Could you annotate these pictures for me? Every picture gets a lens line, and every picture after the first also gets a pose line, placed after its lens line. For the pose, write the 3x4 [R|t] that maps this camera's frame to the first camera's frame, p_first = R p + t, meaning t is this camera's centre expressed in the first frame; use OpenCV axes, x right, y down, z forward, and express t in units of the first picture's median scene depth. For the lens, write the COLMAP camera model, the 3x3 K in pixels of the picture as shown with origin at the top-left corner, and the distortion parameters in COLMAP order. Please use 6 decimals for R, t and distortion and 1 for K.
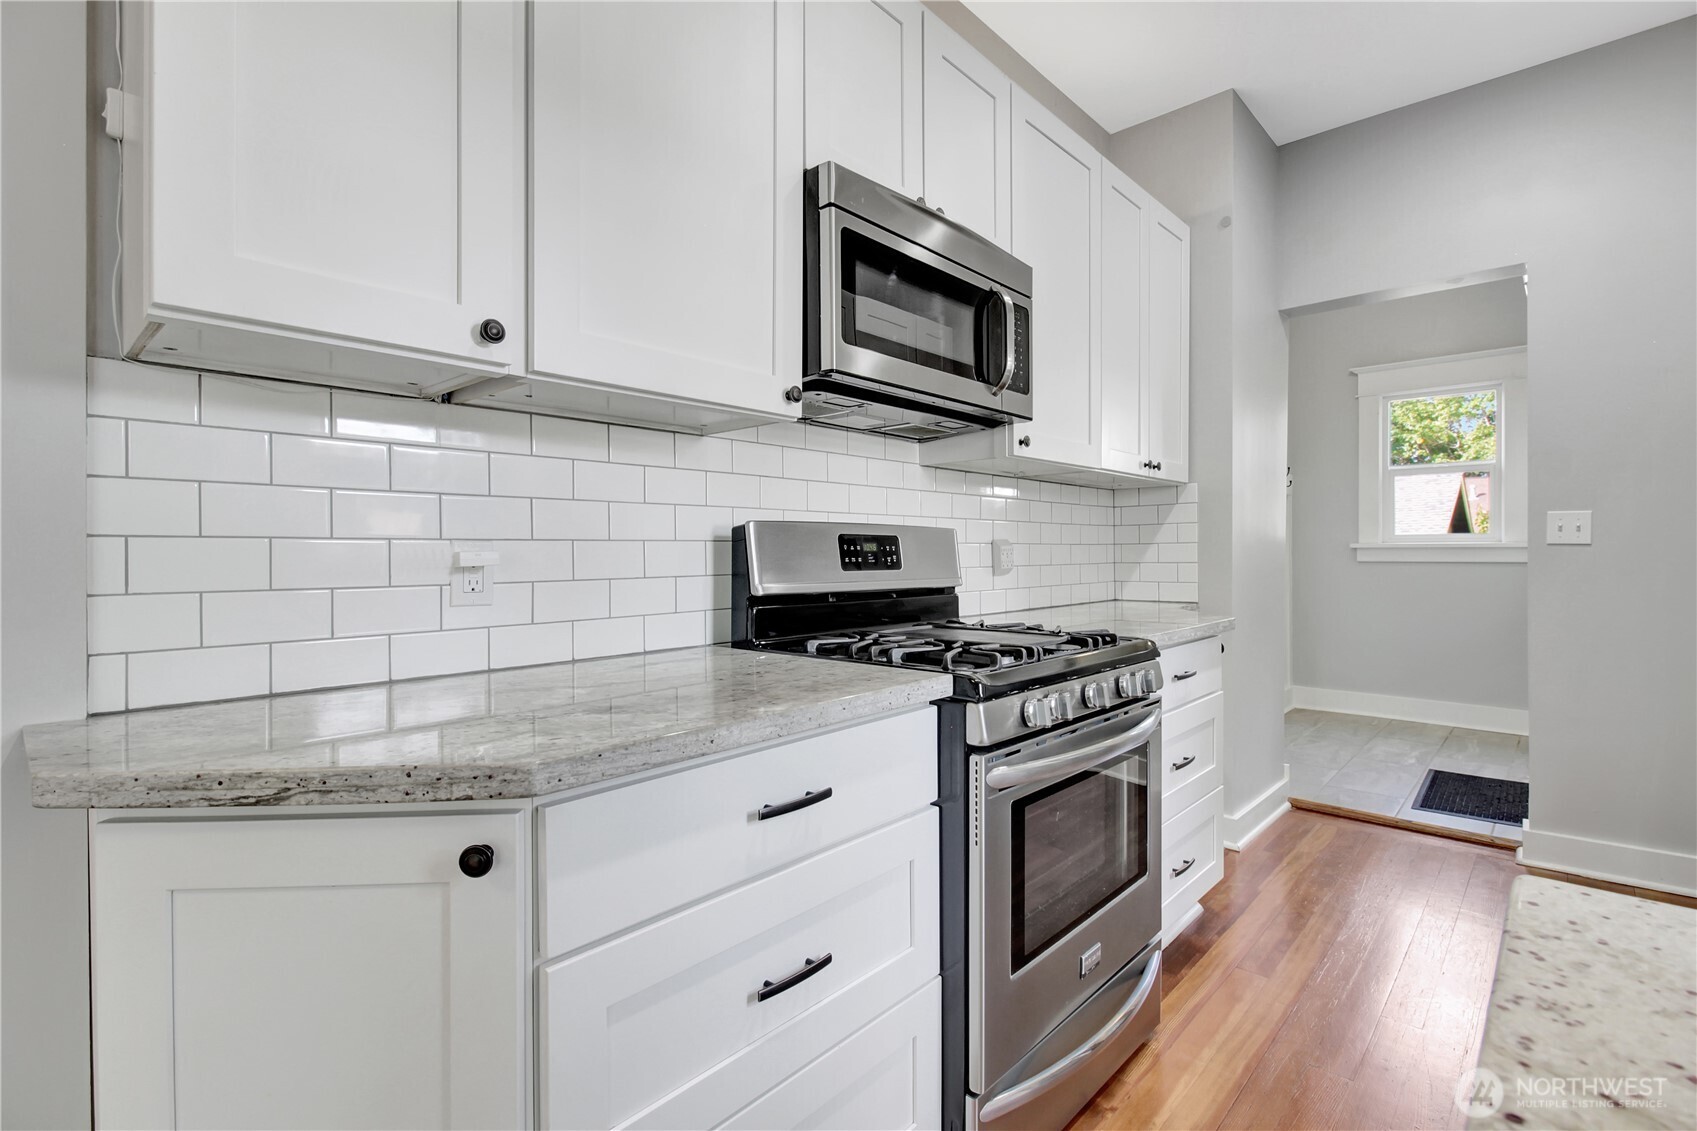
lens RADIAL K [[792.8, 0, 848.5], [0, 792.8, 565.5], [0, 0, 1]] dist [0.022174, -0.000169]
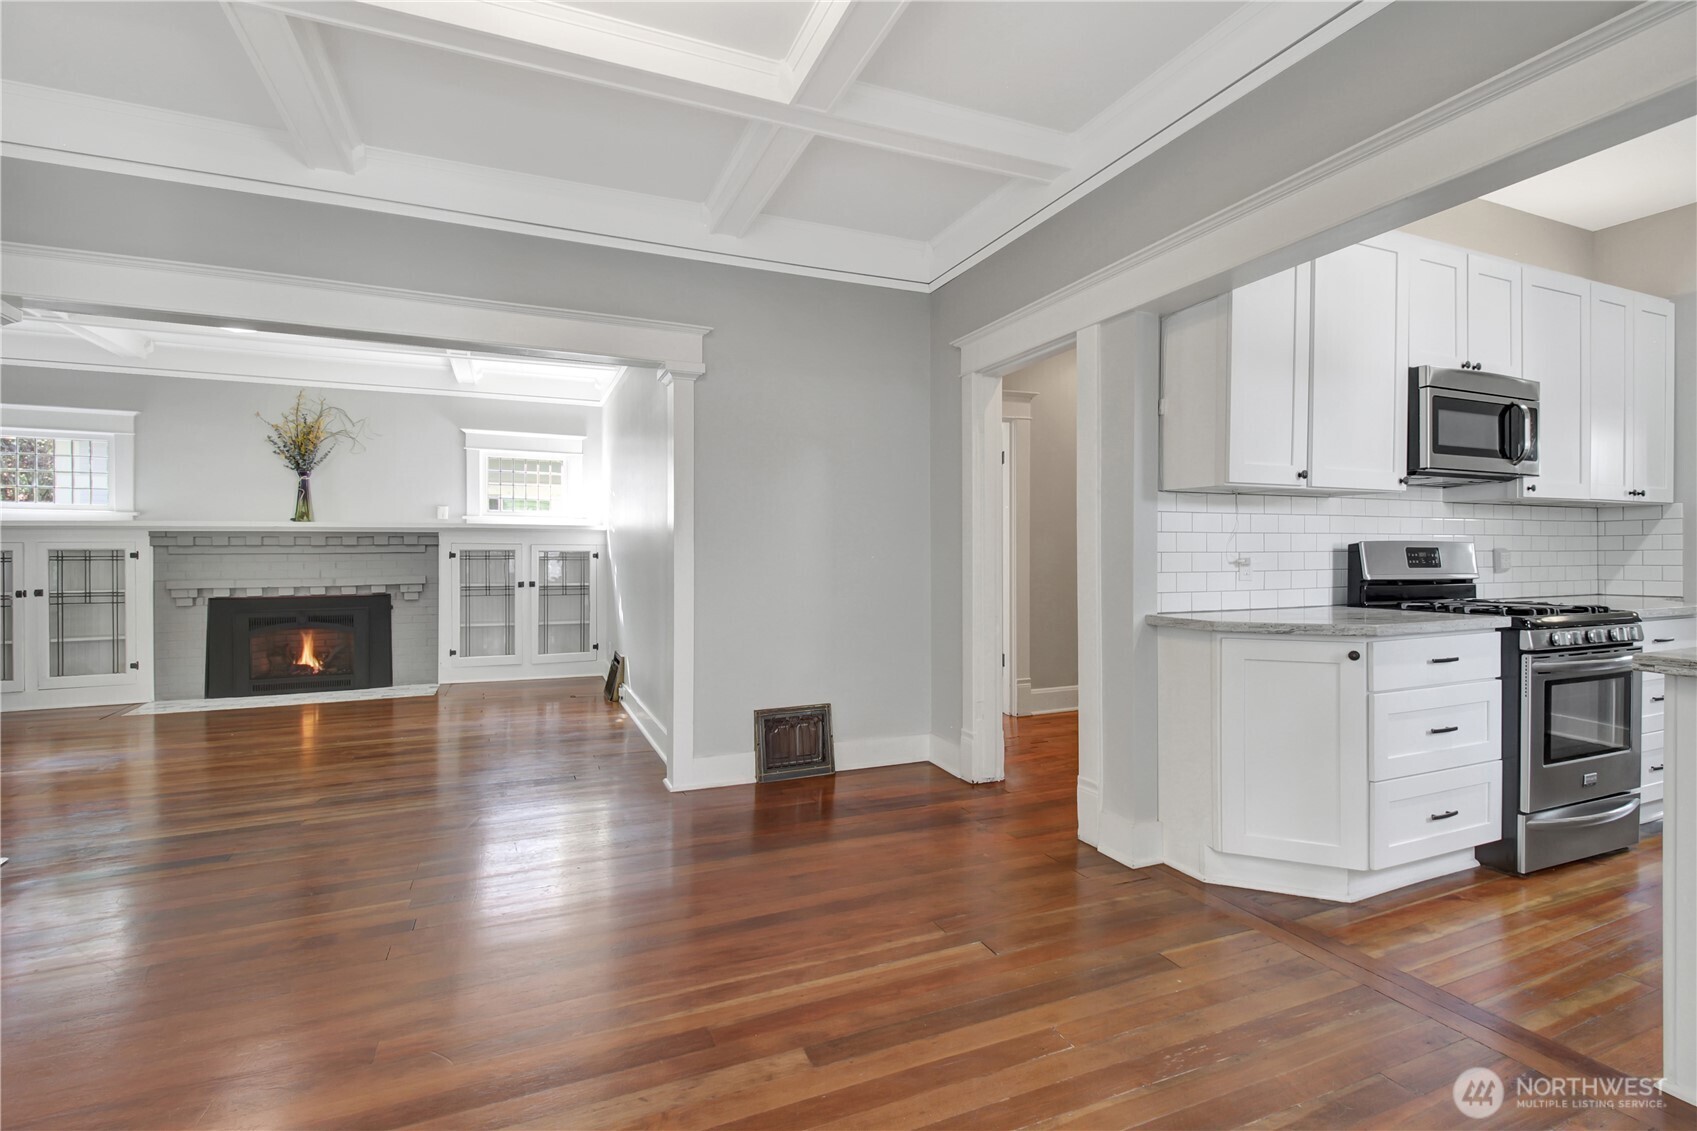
lens RADIAL K [[786.7, 0, 848.5], [0, 786.7, 565.5], [0, 0, 1]] dist [-0.000940, -0.000505]
pose [[0.912139, 0.005830, -0.409840, -0.462072], [-0.006935, 0.999975, -0.001210, 0.013113], [0.409822, 0.003946, 0.912157, -1.210992]]
